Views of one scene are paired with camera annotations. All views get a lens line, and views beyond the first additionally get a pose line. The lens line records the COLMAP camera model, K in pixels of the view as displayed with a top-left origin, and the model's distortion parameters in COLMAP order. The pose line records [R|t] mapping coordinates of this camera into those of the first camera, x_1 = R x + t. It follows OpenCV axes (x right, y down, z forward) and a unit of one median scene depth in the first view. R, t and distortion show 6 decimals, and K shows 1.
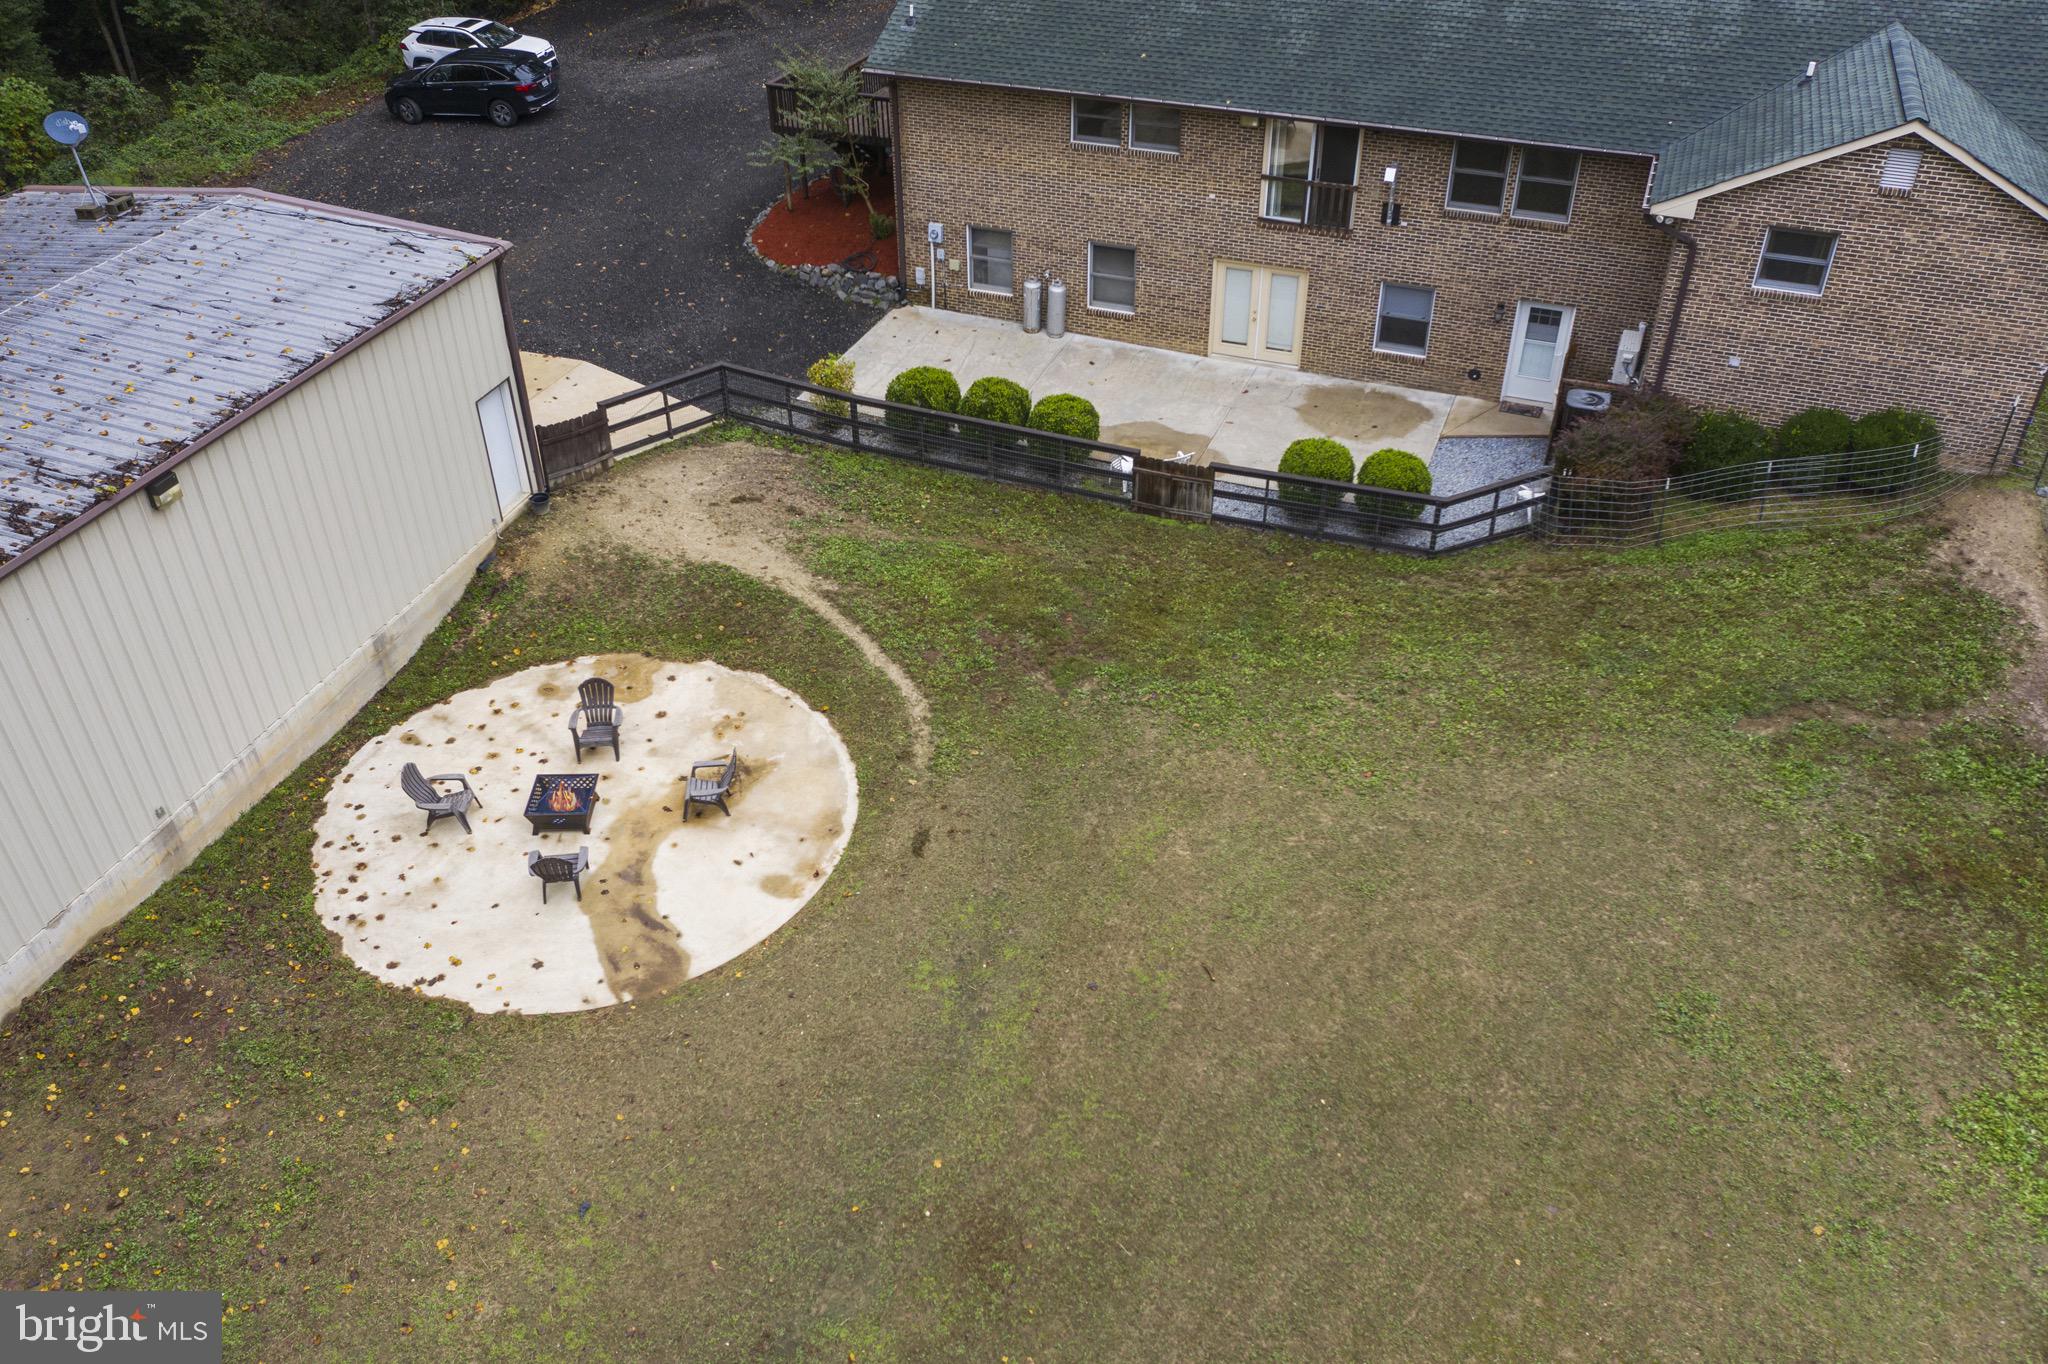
lens RADIAL K [[1609.6, 0, 1024.0], [0, 1609.6, 682.0], [0, 0, 1]] dist [-0.017105, 0.004989]
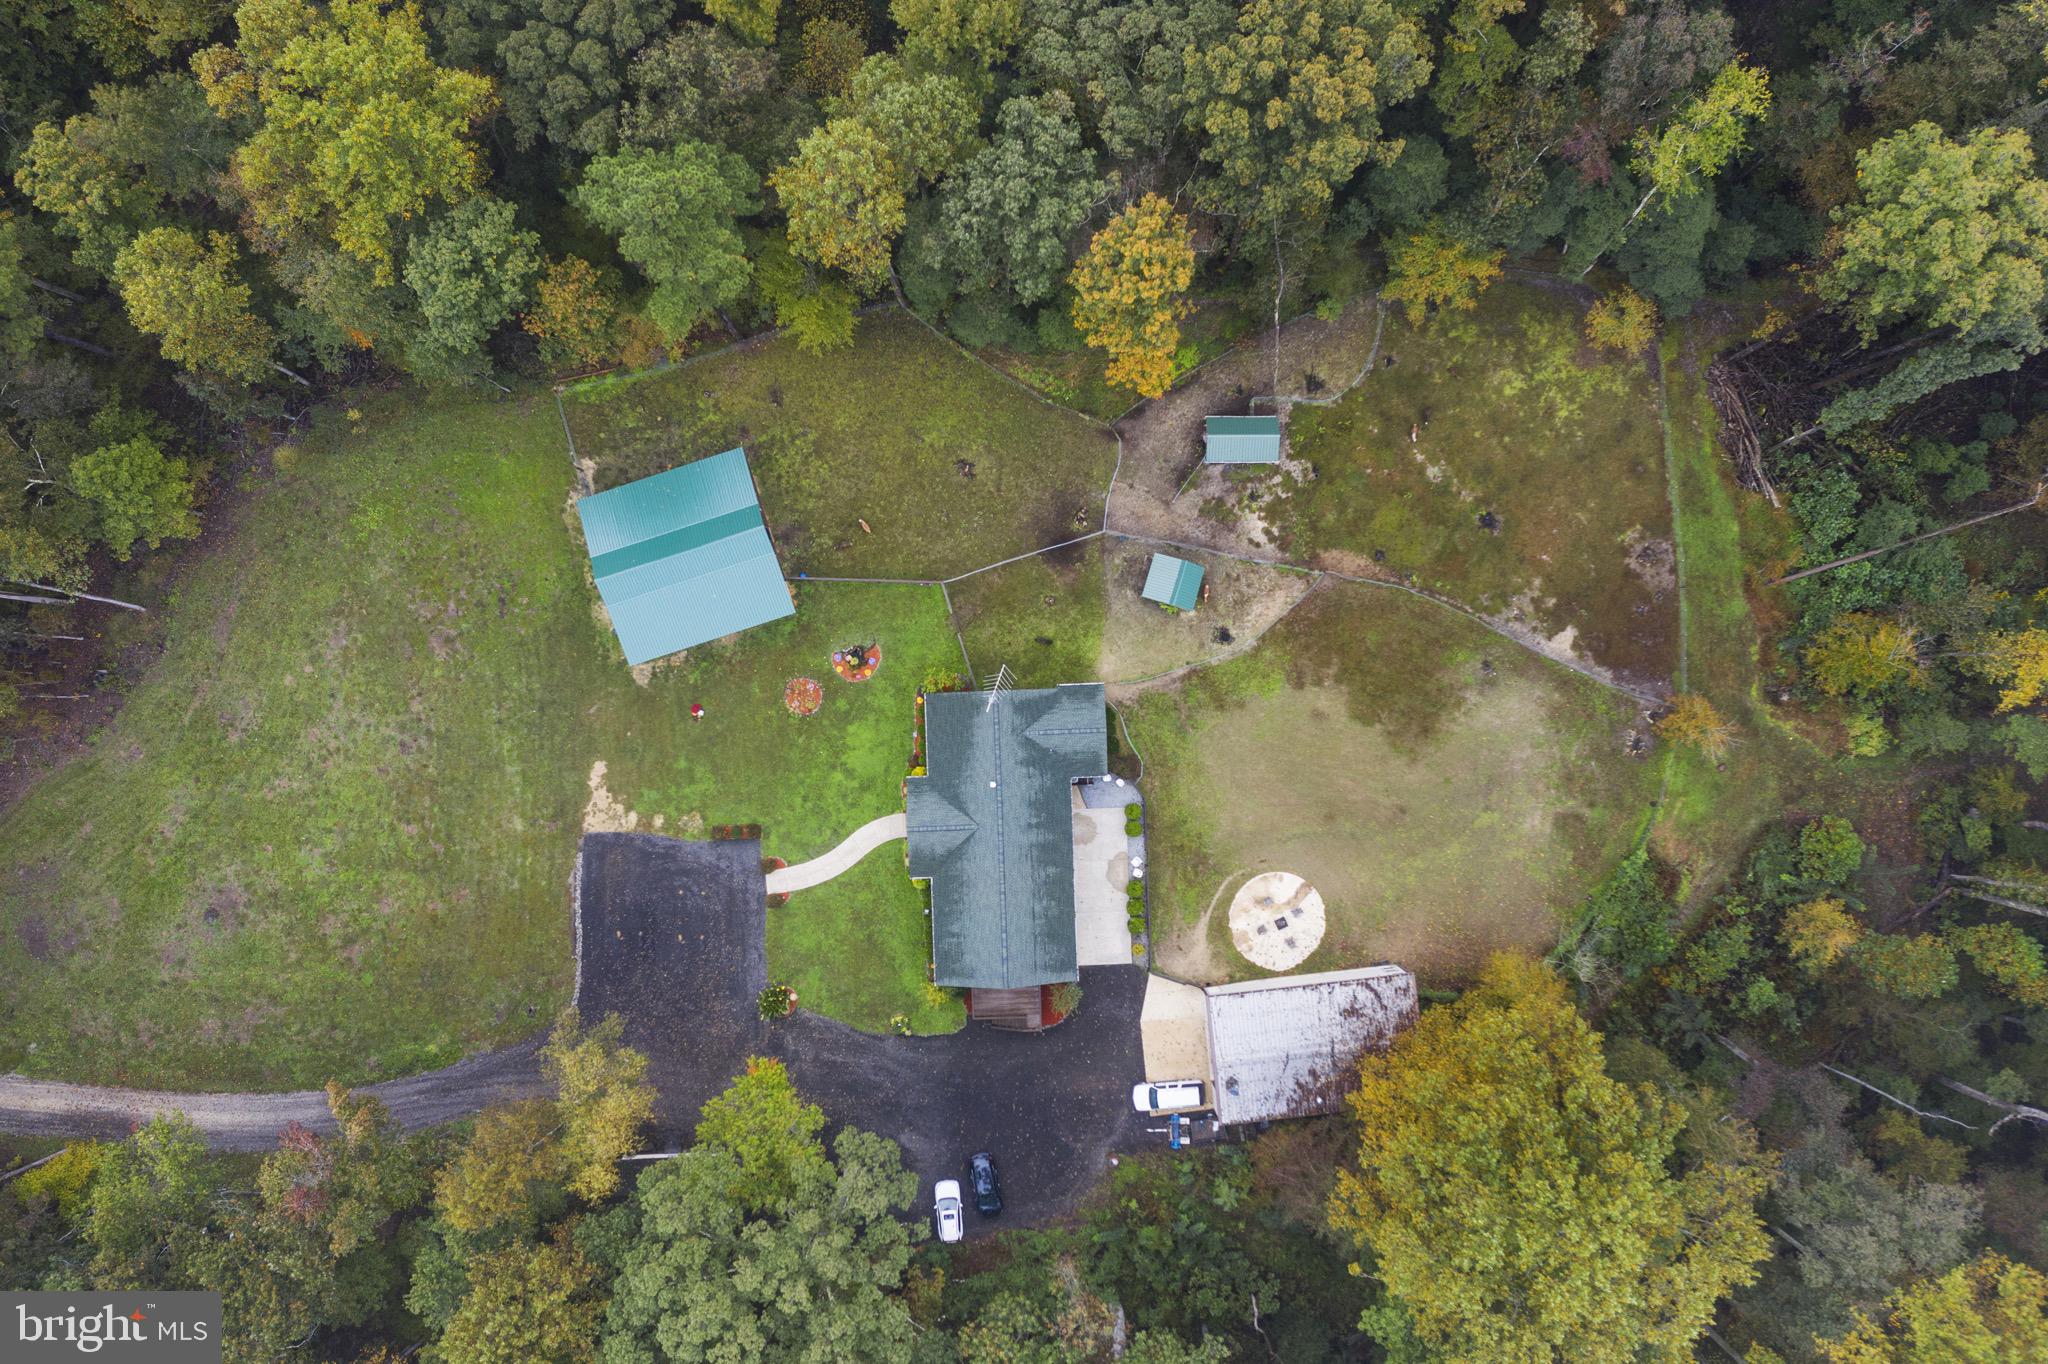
lens RADIAL K [[1609.6, 0, 1024.0], [0, 1609.6, 682.0], [0, 0, 1]] dist [-0.017105, 0.004989]
pose [[-0.401799, -0.915654, 0.011629, 0.659925], [0.540451, -0.226866, 0.810213, -4.032795], [-0.739236, 0.331828, 0.586020, -1.613728]]
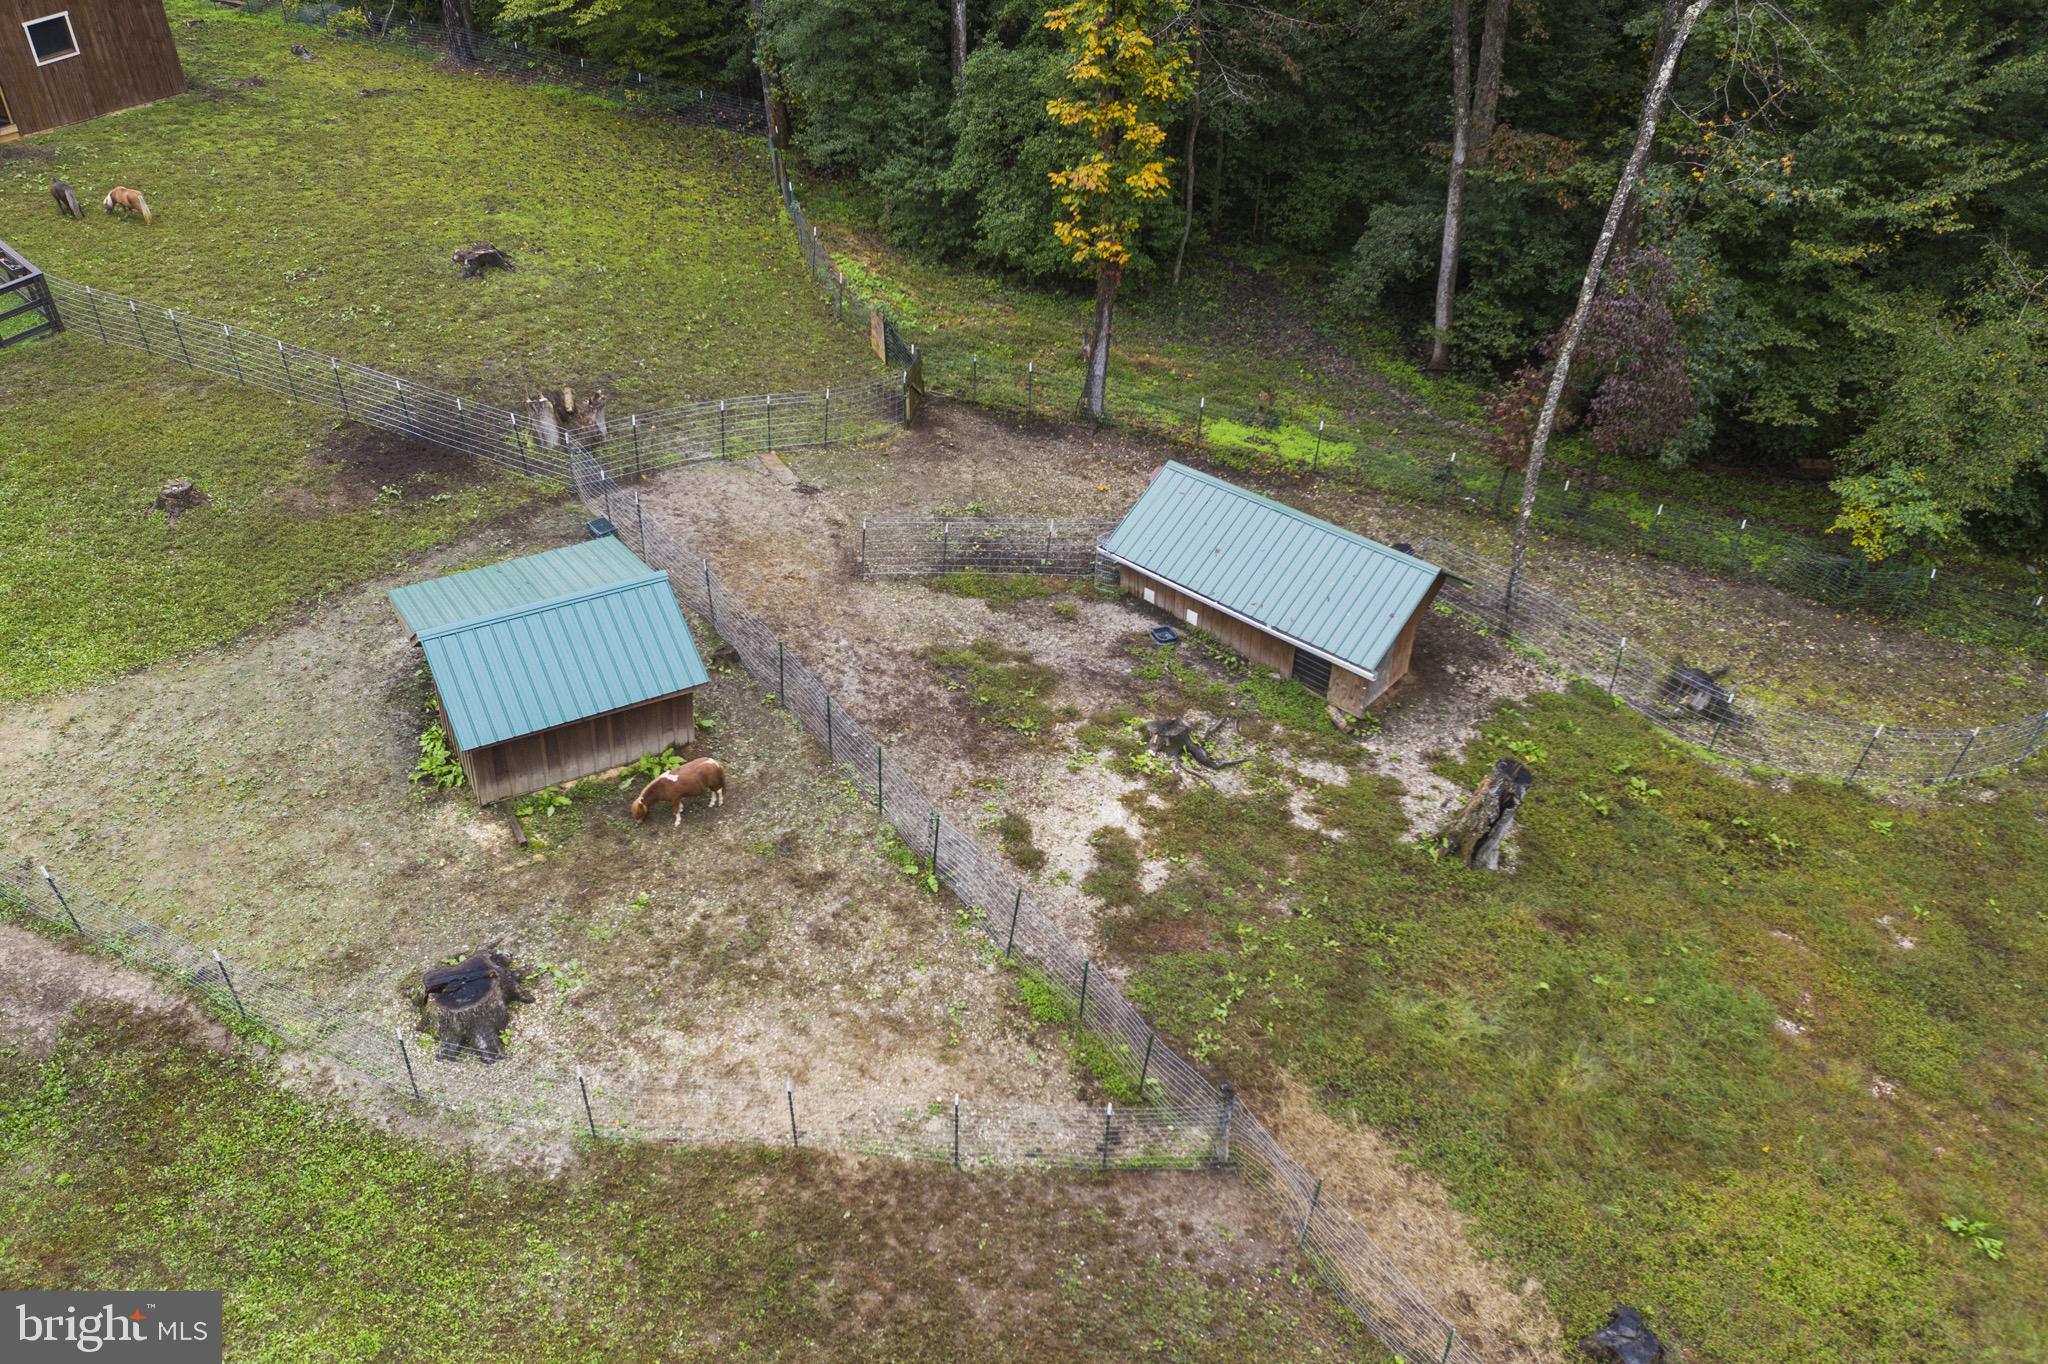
lens RADIAL K [[1609.6, 0, 1024.0], [0, 1609.6, 682.0], [0, 0, 1]] dist [-0.017105, 0.004989]
pose [[0.322492, -0.551240, 0.769502, 0.192643], [0.556939, 0.767830, 0.316633, -0.077301], [-0.765387, 0.326455, 0.554626, 0.011513]]
